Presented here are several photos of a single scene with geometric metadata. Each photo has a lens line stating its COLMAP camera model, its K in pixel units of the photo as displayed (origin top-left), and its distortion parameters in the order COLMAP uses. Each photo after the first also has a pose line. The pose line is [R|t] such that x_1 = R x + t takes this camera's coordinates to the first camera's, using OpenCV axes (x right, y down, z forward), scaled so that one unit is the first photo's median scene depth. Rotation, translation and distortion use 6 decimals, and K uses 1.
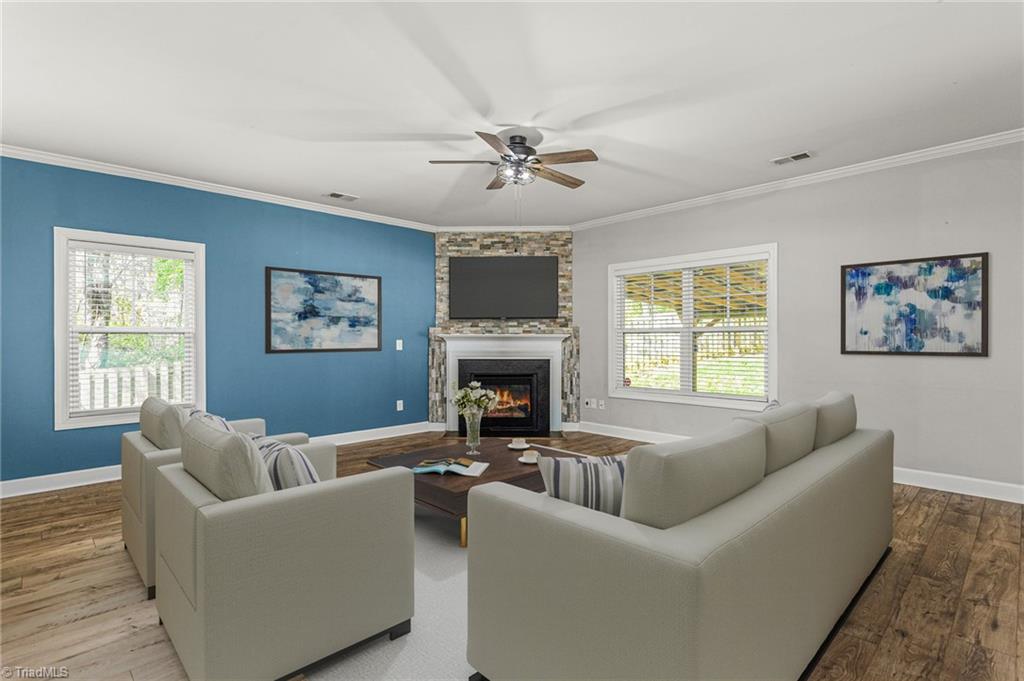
lens RADIAL K [[486.8, 0, 512.0], [0, 486.8, 340.5], [0, 0, 1]] dist [-0.000660, 0.000160]
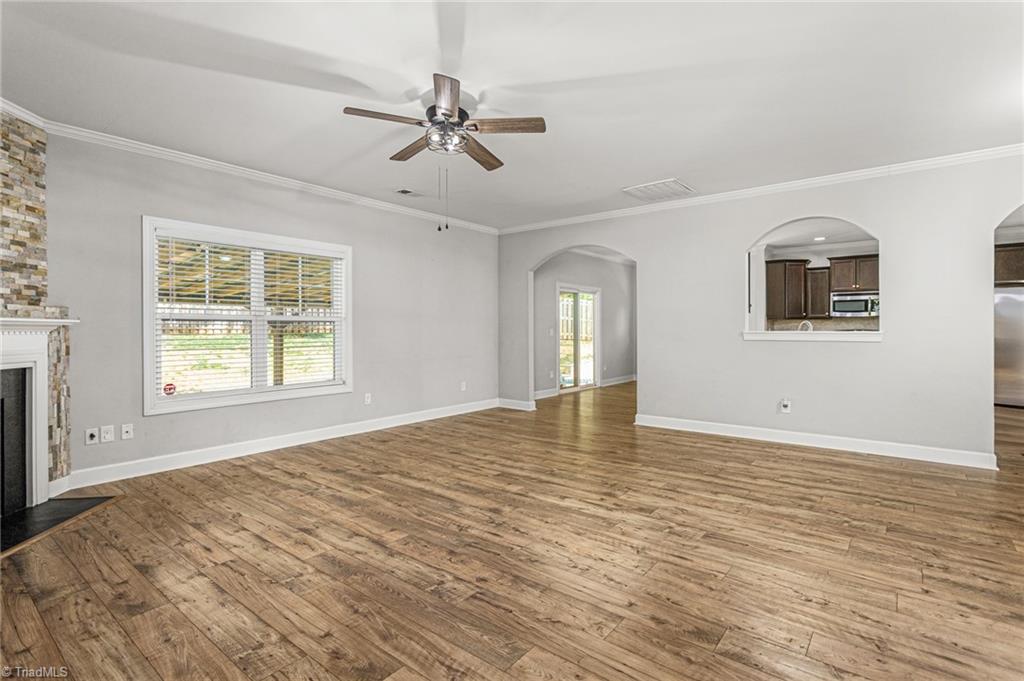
lens RADIAL K [[489.2, 0, 507.7], [0, 489.2, 332.5], [0, 0, 1]] dist [-0.002630, -0.000457]
pose [[-0.129795, -0.003766, 0.991534, -0.495674], [0.006410, 0.999969, 0.004638, 0.002807], [-0.991520, 0.006957, -0.129767, 0.563829]]
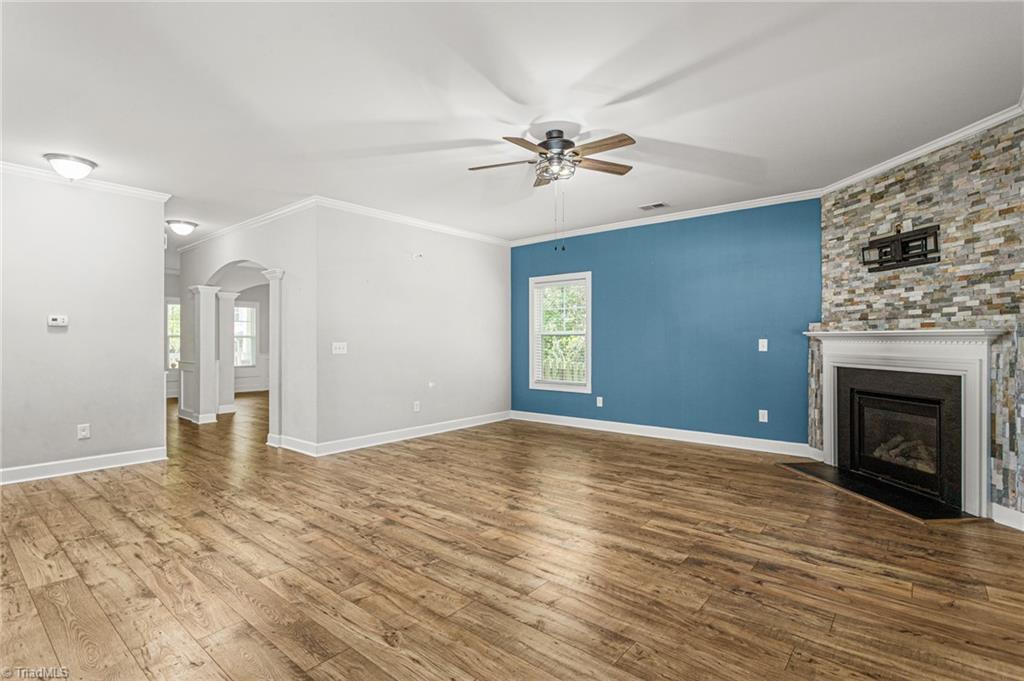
lens RADIAL K [[486.8, 0, 512.0], [0, 486.8, 340.5], [0, 0, 1]] dist [-0.000660, 0.000160]
pose [[0.115717, 0.001975, -0.993280, 0.546168], [-0.002525, 0.999995, 0.001694, 0.000379], [0.993279, 0.002312, 0.115722, 0.447196]]
